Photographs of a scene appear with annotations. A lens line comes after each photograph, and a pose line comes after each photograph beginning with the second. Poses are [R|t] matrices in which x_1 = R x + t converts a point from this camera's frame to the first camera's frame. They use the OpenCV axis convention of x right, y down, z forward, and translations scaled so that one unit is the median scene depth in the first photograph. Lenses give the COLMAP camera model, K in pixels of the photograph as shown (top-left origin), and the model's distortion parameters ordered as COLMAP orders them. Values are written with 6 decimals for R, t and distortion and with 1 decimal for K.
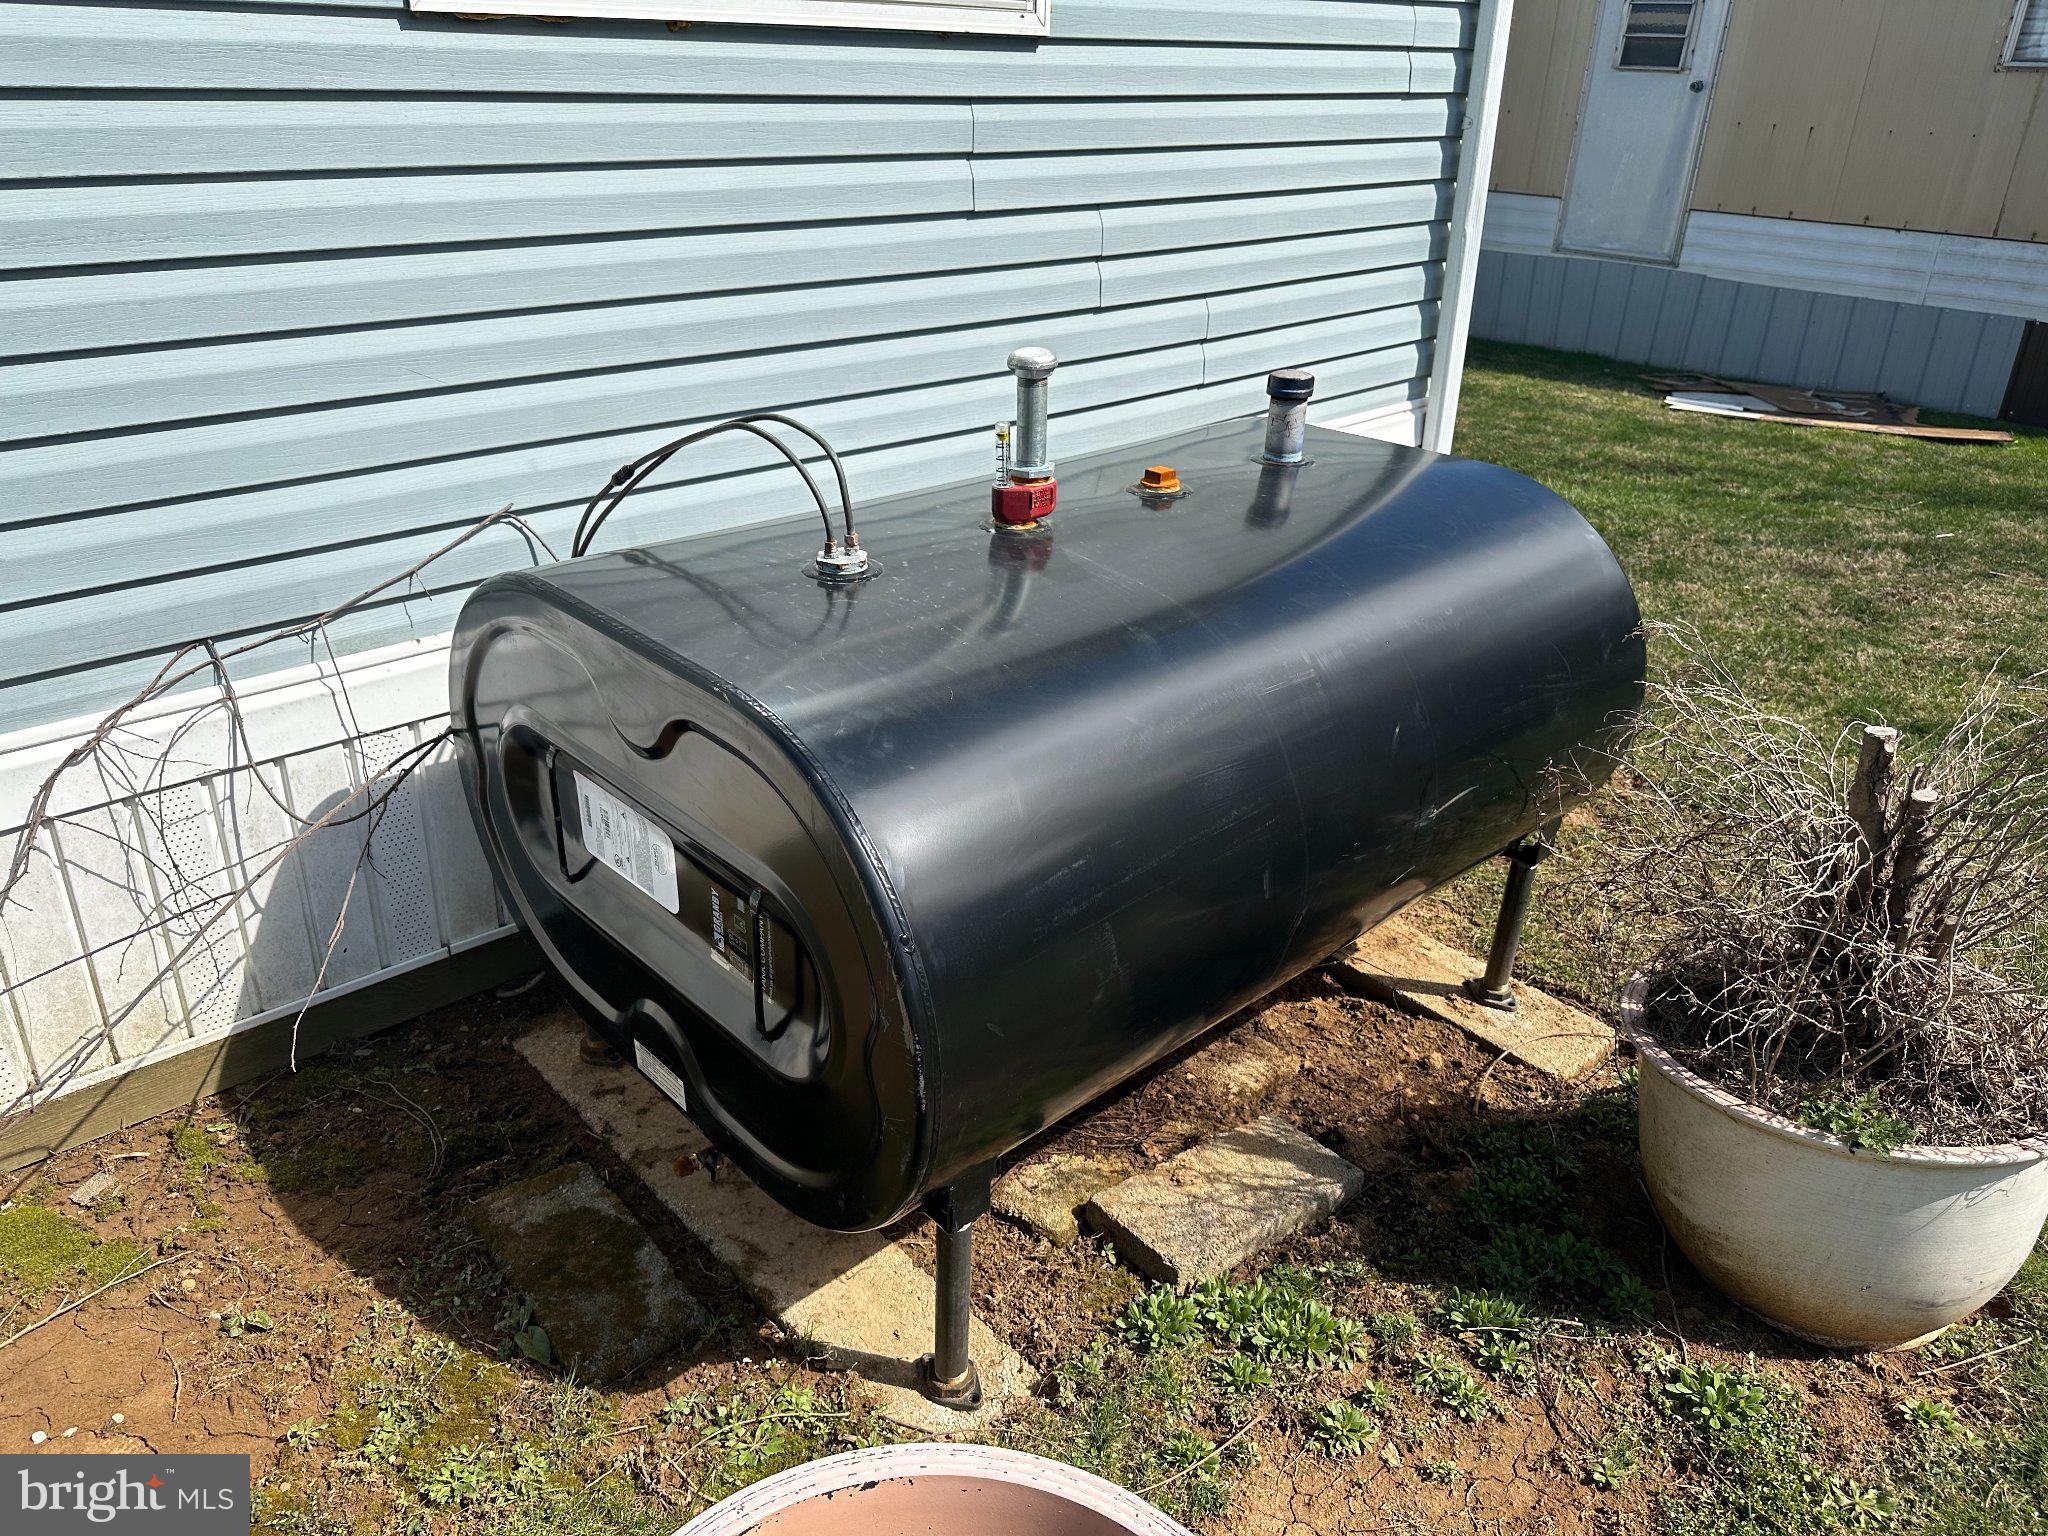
lens RADIAL K [[1441.5, 0, 1024.0], [0, 1441.5, 768.0], [0, 0, 1]] dist [-0.001222, -0.005447]
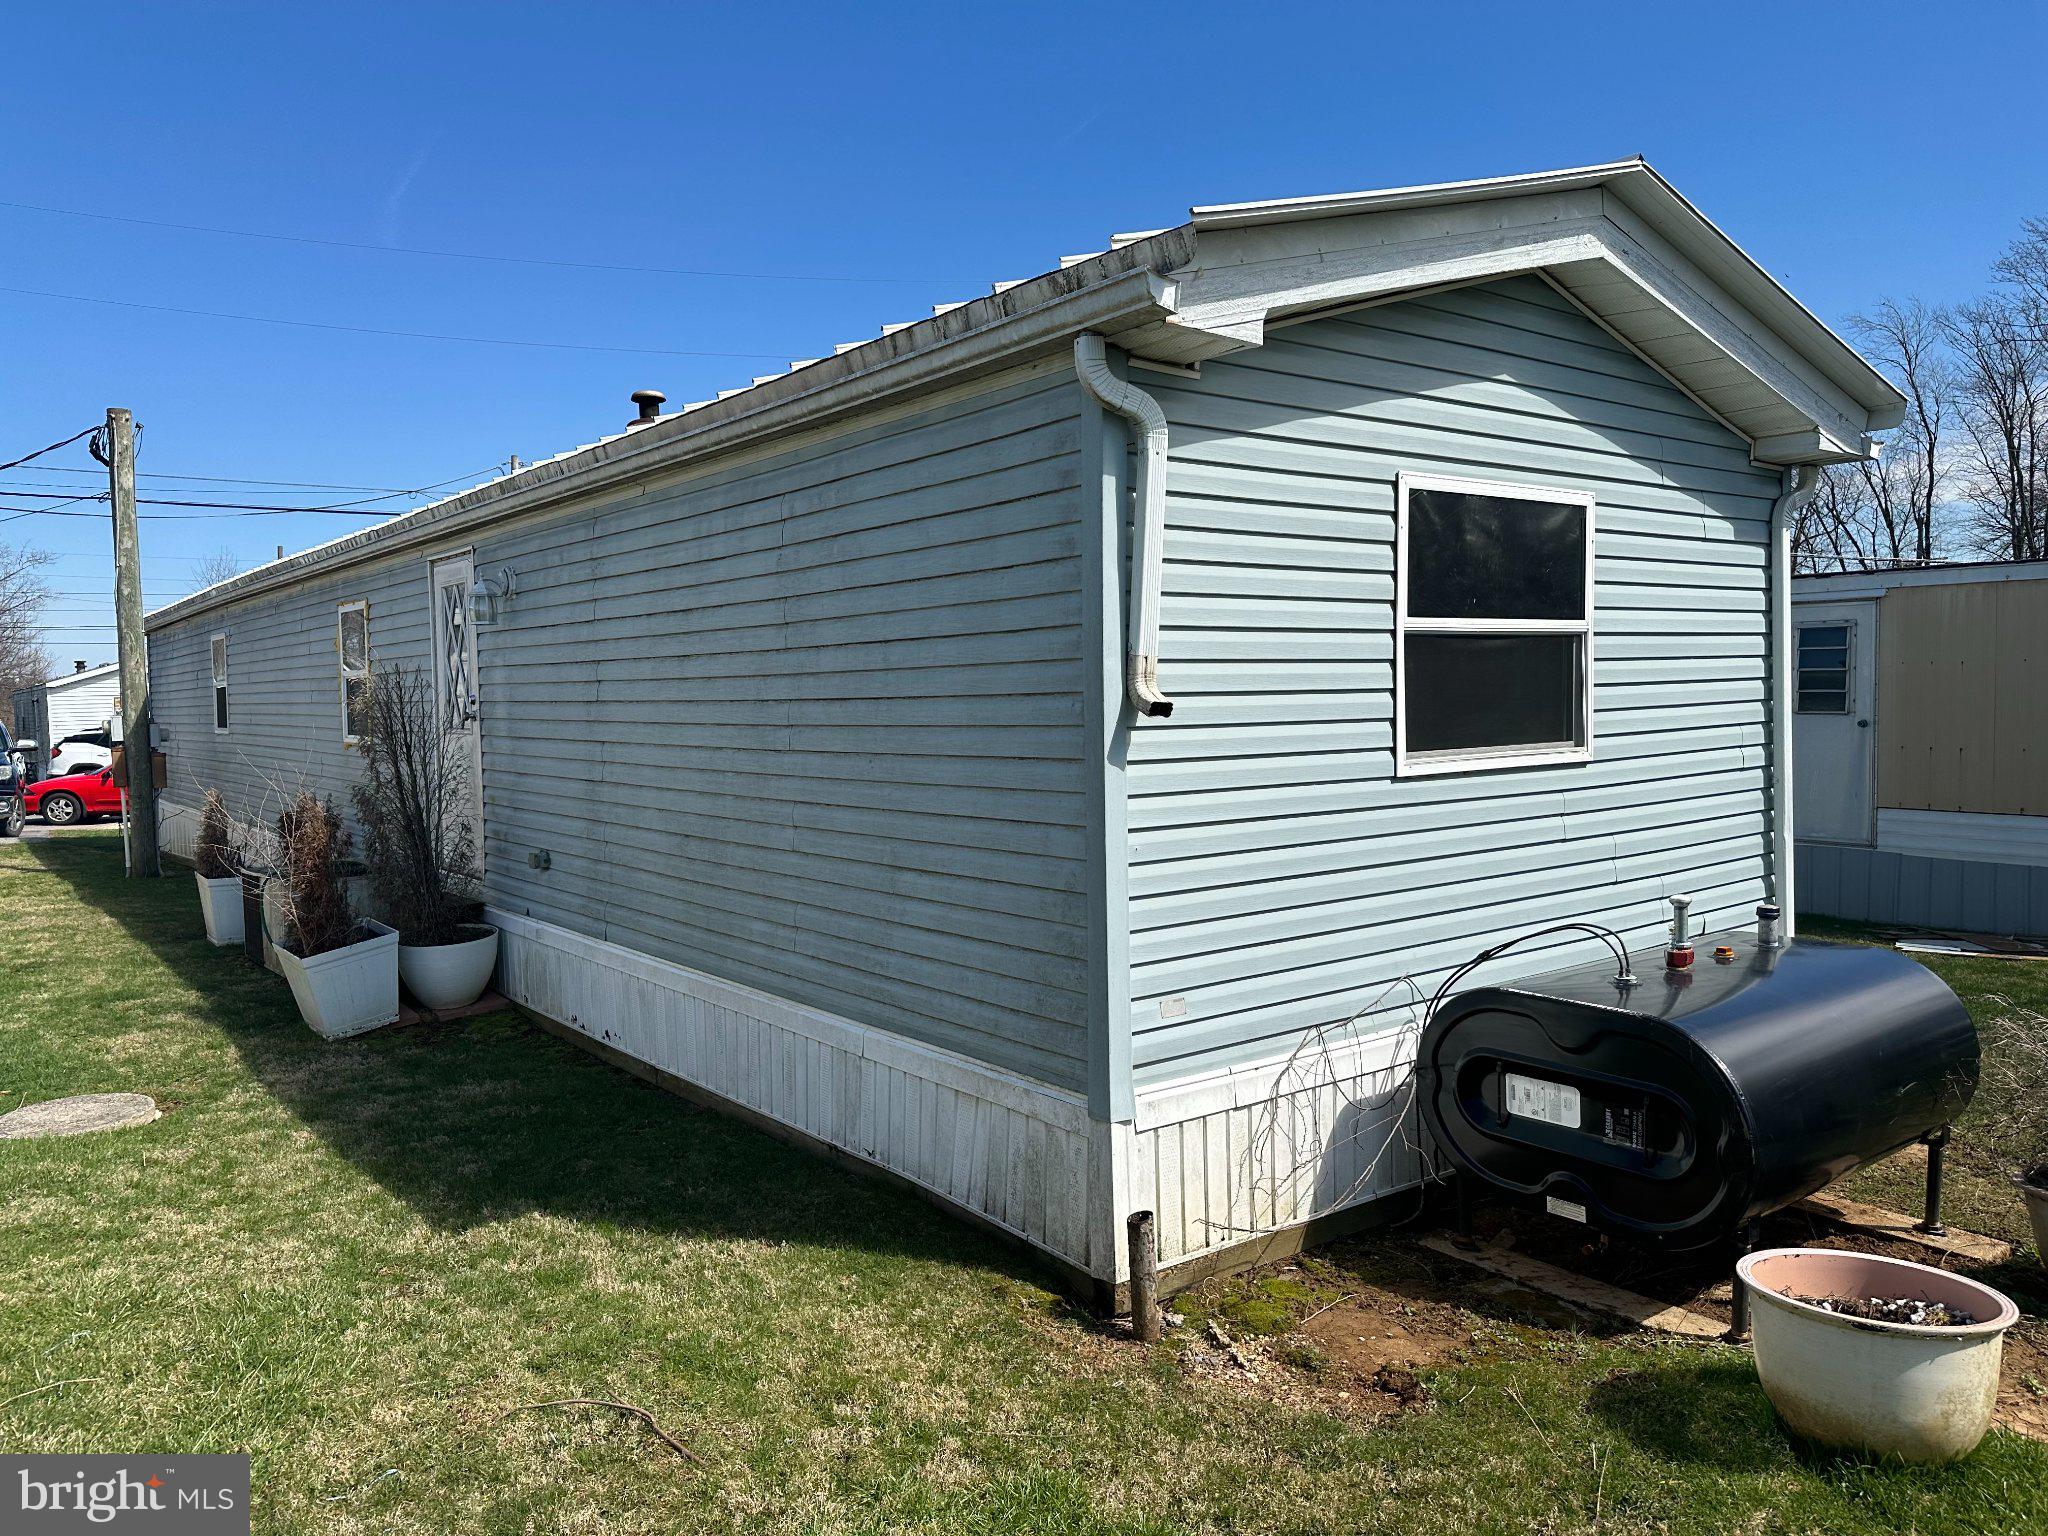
lens RADIAL K [[1423.2, 0, 1024.0], [0, 1423.2, 768.0], [0, 0, 1]] dist [0.109494, -0.128948]
pose [[0.994642, -0.043215, -0.093908, -0.730274], [0.002593, 0.918571, -0.395247, 0.405477], [0.103342, 0.392885, 0.913762, -1.219458]]
